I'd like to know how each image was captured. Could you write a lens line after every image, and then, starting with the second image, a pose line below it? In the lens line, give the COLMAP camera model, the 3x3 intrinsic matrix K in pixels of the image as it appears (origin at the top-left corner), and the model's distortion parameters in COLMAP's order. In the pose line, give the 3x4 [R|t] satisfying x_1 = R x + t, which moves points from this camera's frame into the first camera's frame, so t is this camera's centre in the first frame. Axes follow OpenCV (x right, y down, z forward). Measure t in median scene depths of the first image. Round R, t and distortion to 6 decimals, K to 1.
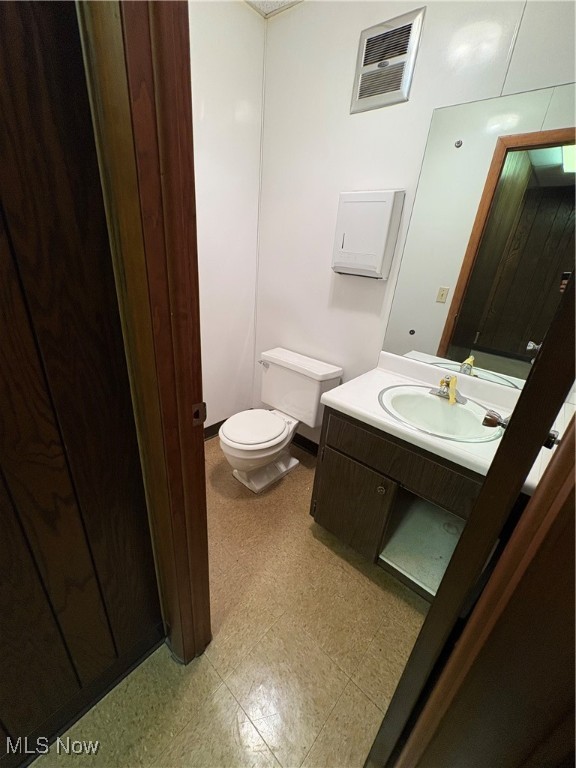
lens RADIAL K [[307.3, 0, 285.0], [0, 307.3, 381.9], [0, 0, 1]] dist [0.001893, 0.000682]
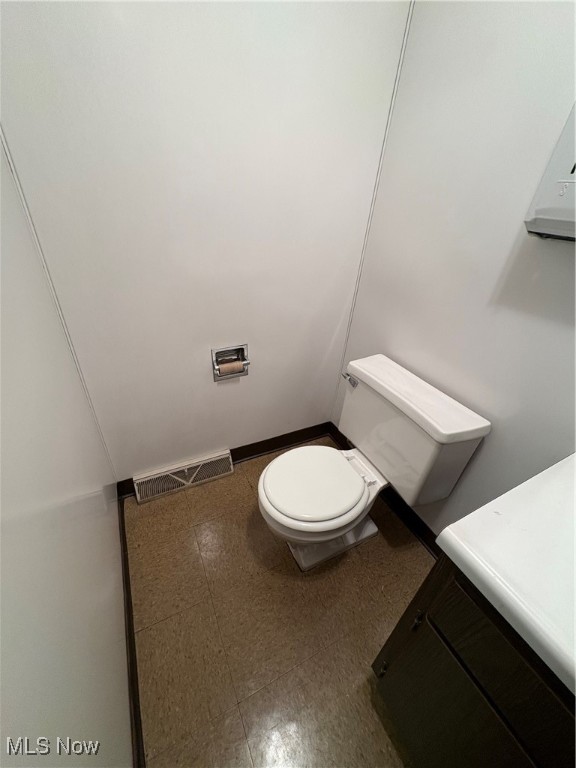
lens RADIAL K [[307.3, 0, 292.3], [0, 307.3, 383.4], [0, 0, 1]] dist [0.001893, 0.000682]
pose [[0.937464, 0.187937, -0.292985, 0.007384], [-0.153115, 0.978557, 0.137778, -0.122351], [0.312596, -0.084301, 0.946138, 0.362967]]
